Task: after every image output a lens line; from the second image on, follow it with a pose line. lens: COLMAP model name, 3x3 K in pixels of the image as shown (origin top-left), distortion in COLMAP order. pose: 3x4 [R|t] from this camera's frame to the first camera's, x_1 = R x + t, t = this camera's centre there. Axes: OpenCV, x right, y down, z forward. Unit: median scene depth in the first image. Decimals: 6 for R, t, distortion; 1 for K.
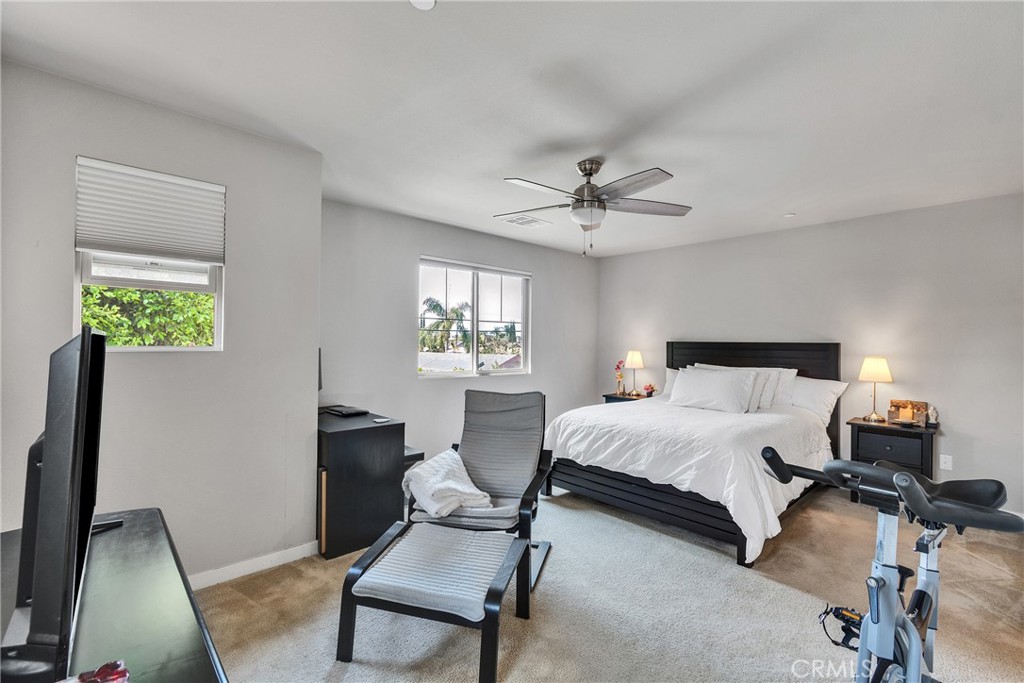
lens RADIAL K [[449.5, 0, 515.7], [0, 449.5, 338.6], [0, 0, 1]] dist [0.002620, -0.001142]
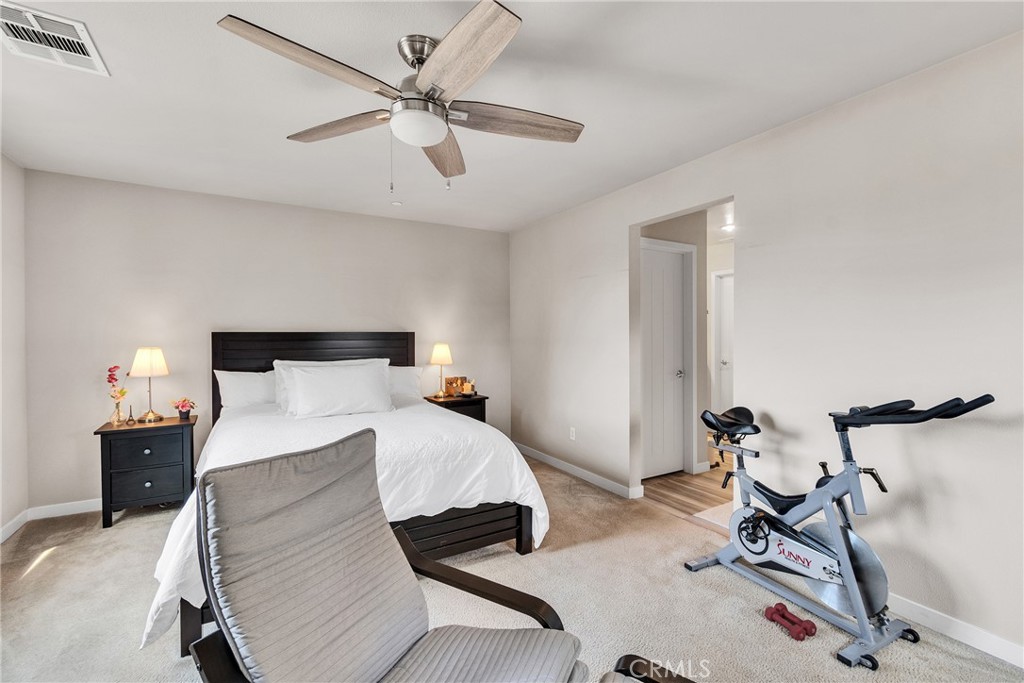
lens RADIAL K [[449.5, 0, 515.7], [0, 449.5, 338.6], [0, 0, 1]] dist [0.002620, -0.001142]
pose [[0.212384, -0.019604, 0.976990, -0.327019], [-0.001983, 0.999788, 0.020493, 0.002498], [-0.977184, -0.006289, 0.212301, 0.564446]]
